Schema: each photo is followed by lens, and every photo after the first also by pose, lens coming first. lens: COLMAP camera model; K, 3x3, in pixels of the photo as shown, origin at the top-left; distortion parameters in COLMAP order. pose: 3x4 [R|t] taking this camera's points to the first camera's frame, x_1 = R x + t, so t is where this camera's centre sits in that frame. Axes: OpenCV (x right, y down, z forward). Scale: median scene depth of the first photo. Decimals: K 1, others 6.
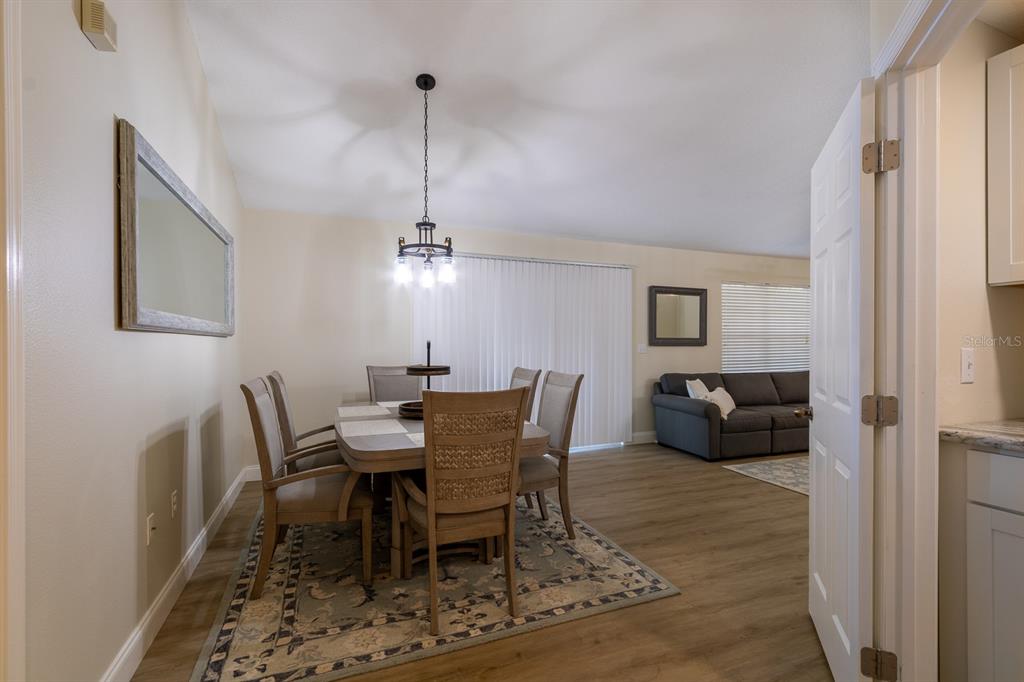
lens RADIAL K [[472.0, 0, 515.4], [0, 472.0, 347.5], [0, 0, 1]] dist [0.000872, -0.000433]
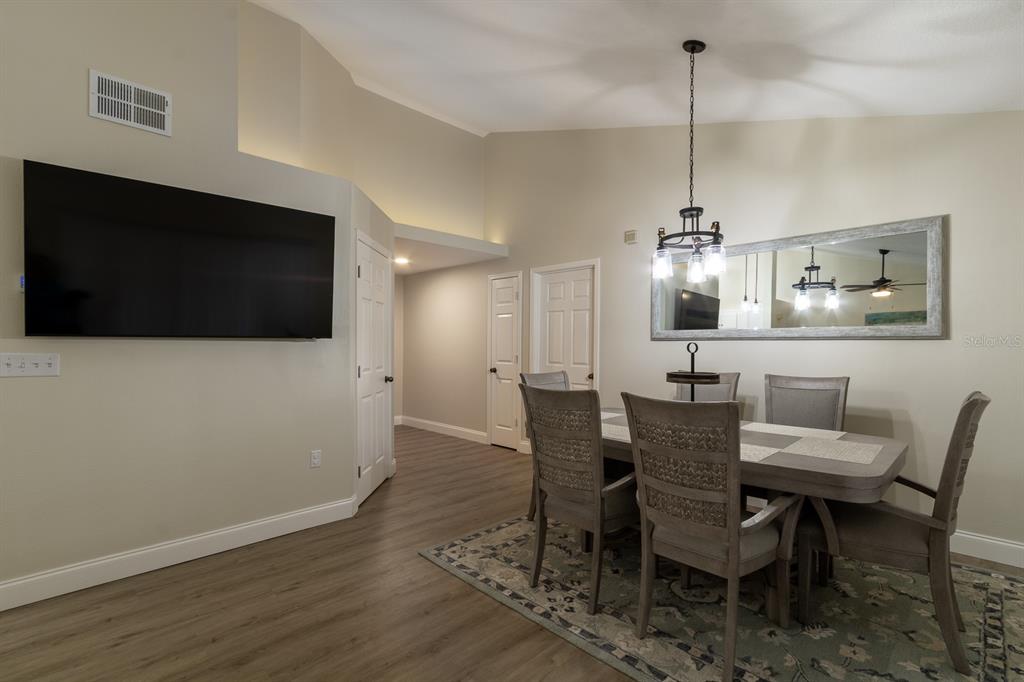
lens RADIAL K [[472.0, 0, 517.4], [0, 472.0, 343.6], [0, 0, 1]] dist [0.000872, -0.000433]
pose [[-0.922294, 0.001861, -0.386484, 0.257598], [-0.001545, 0.999963, 0.008500, -0.011348], [0.386486, 0.008436, -0.922257, 0.974402]]
